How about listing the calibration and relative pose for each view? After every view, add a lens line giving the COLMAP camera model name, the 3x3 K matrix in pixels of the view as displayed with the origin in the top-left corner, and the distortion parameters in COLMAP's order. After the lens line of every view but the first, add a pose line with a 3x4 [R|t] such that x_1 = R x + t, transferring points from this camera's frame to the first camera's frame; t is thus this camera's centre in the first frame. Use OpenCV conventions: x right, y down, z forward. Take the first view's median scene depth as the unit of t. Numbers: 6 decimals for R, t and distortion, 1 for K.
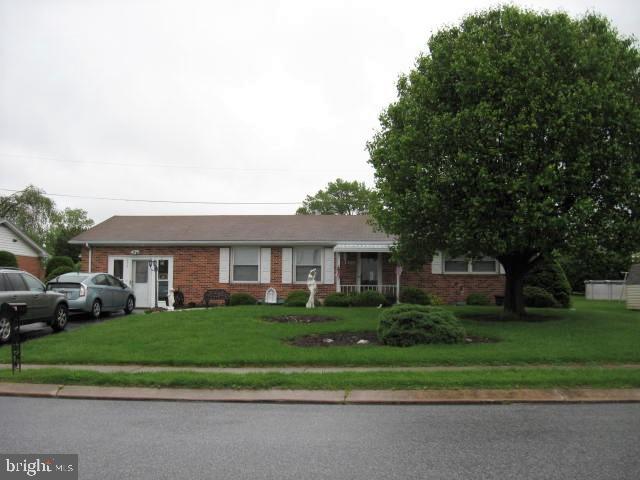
lens RADIAL K [[654.9, 0, 320.0], [0, 654.9, 240.0], [0, 0, 1]] dist [-0.119831, 0.006848]
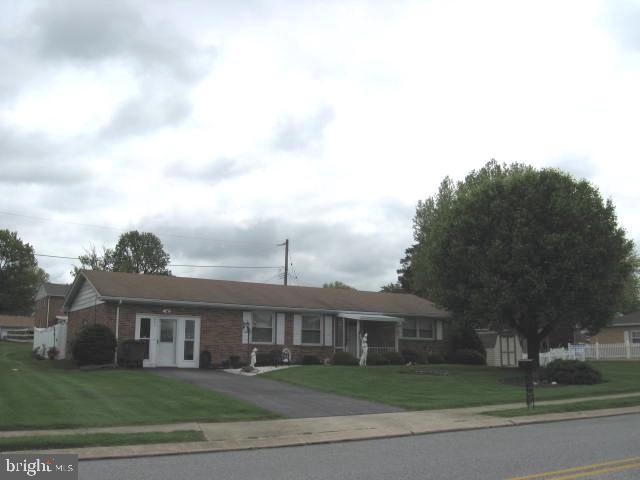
lens RADIAL K [[654.9, 0, 320.0], [0, 654.9, 240.0], [0, 0, 1]] dist [-0.119831, 0.006848]
pose [[0.824227, 0.101821, 0.557030, -0.676405], [-0.049779, 0.992921, -0.107843, 0.005027], [-0.564068, 0.061158, 0.823460, 0.020935]]
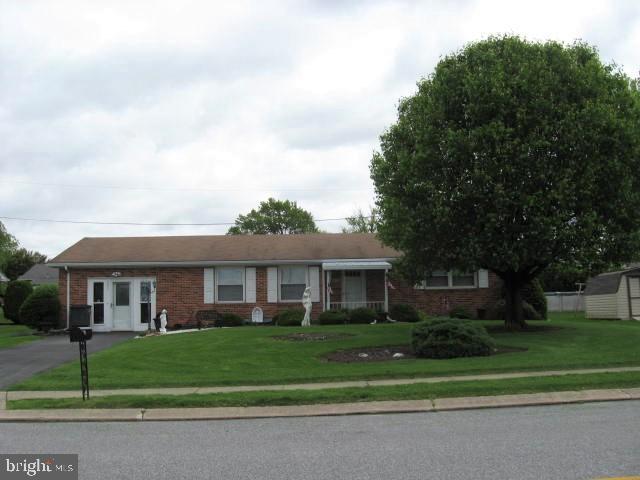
lens RADIAL K [[654.9, 0, 320.0], [0, 654.9, 240.0], [0, 0, 1]] dist [-0.119831, 0.006848]
pose [[0.993446, -0.016110, 0.113165, -0.090568], [0.019413, 0.999415, -0.028141, 0.000402], [-0.112646, 0.030153, 0.993178, -0.007917]]
